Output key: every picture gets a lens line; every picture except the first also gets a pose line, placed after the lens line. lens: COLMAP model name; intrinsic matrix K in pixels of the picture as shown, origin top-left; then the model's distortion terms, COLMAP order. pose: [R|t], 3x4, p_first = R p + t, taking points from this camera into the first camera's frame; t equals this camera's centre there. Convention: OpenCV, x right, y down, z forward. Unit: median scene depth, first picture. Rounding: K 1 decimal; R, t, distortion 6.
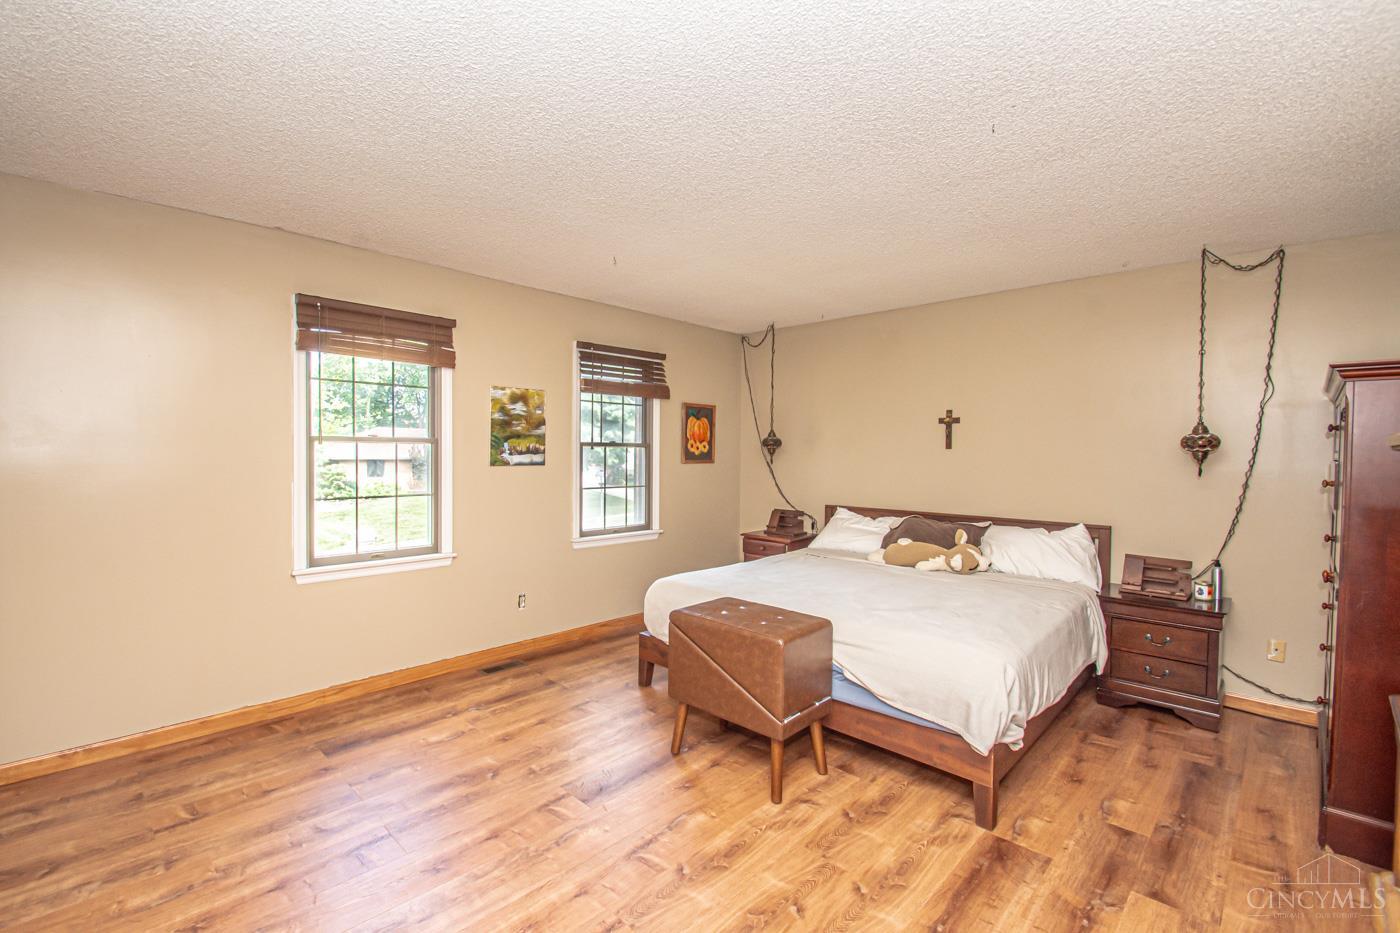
lens RADIAL K [[628.2, 0, 691.8], [0, 628.2, 465.2], [0, 0, 1]] dist [0.001616, -0.003411]
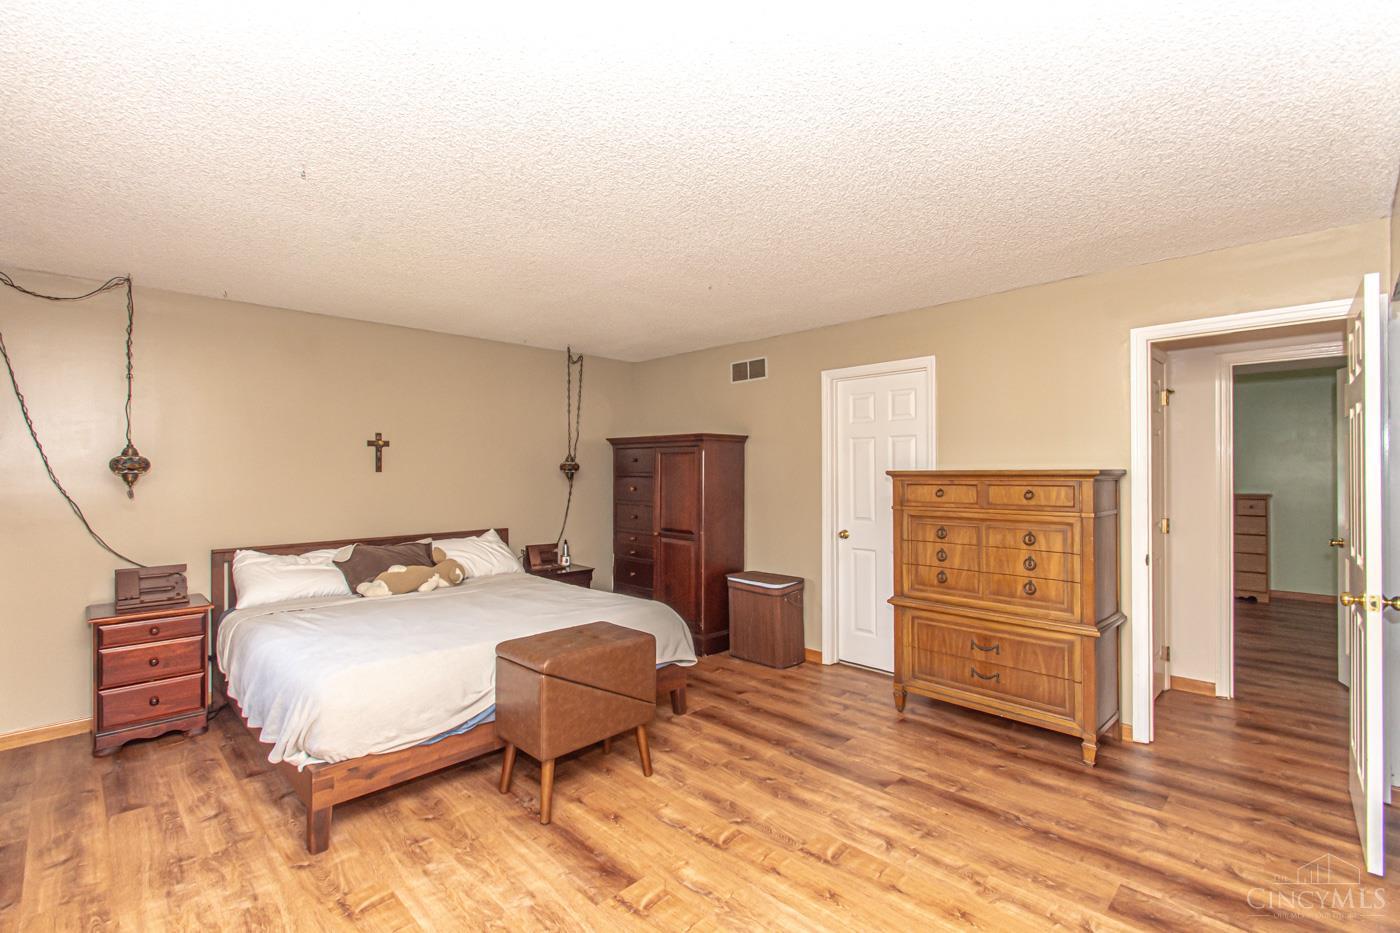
lens RADIAL K [[628.2, 0, 692.0], [0, 628.2, 465.8], [0, 0, 1]] dist [0.001616, -0.003411]
pose [[0.009966, 0.003918, 0.999943, -0.771676], [0.030011, 0.999541, -0.004216, -0.023094], [-0.999500, 0.030051, 0.009844, 0.664022]]
